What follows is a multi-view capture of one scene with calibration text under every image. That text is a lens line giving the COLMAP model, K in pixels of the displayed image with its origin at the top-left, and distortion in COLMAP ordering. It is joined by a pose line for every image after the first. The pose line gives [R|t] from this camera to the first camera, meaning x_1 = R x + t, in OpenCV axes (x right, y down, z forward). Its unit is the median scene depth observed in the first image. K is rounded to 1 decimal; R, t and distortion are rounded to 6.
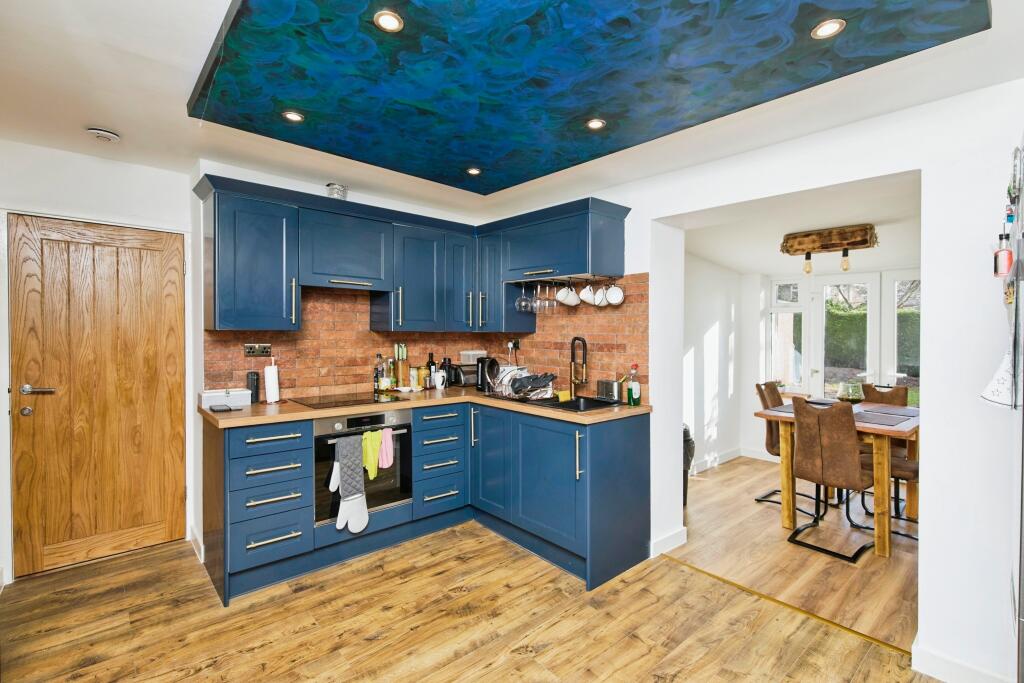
lens RADIAL K [[473.6, 0, 518.4], [0, 473.6, 316.9], [0, 0, 1]] dist [0.000416, 0.000219]
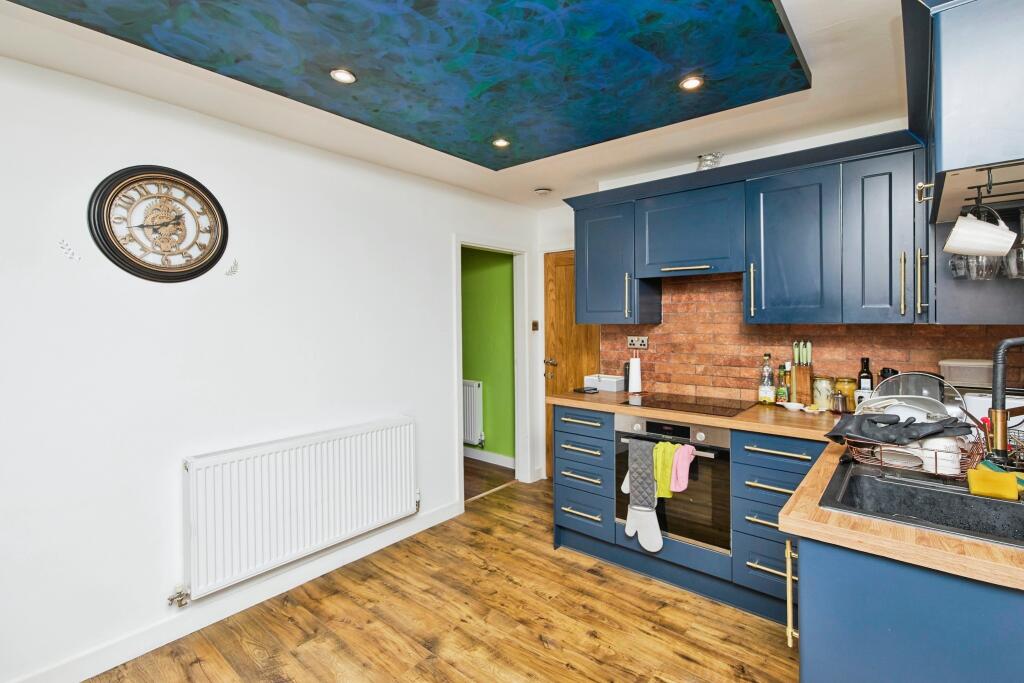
lens RADIAL K [[473.6, 0, 518.4], [0, 473.6, 316.9], [0, 0, 1]] dist [0.000416, 0.000219]
pose [[0.141884, -0.020037, -0.989680, 0.486551], [0.037383, 0.999190, -0.014870, 0.019032], [0.989177, -0.034887, 0.142518, 0.610624]]
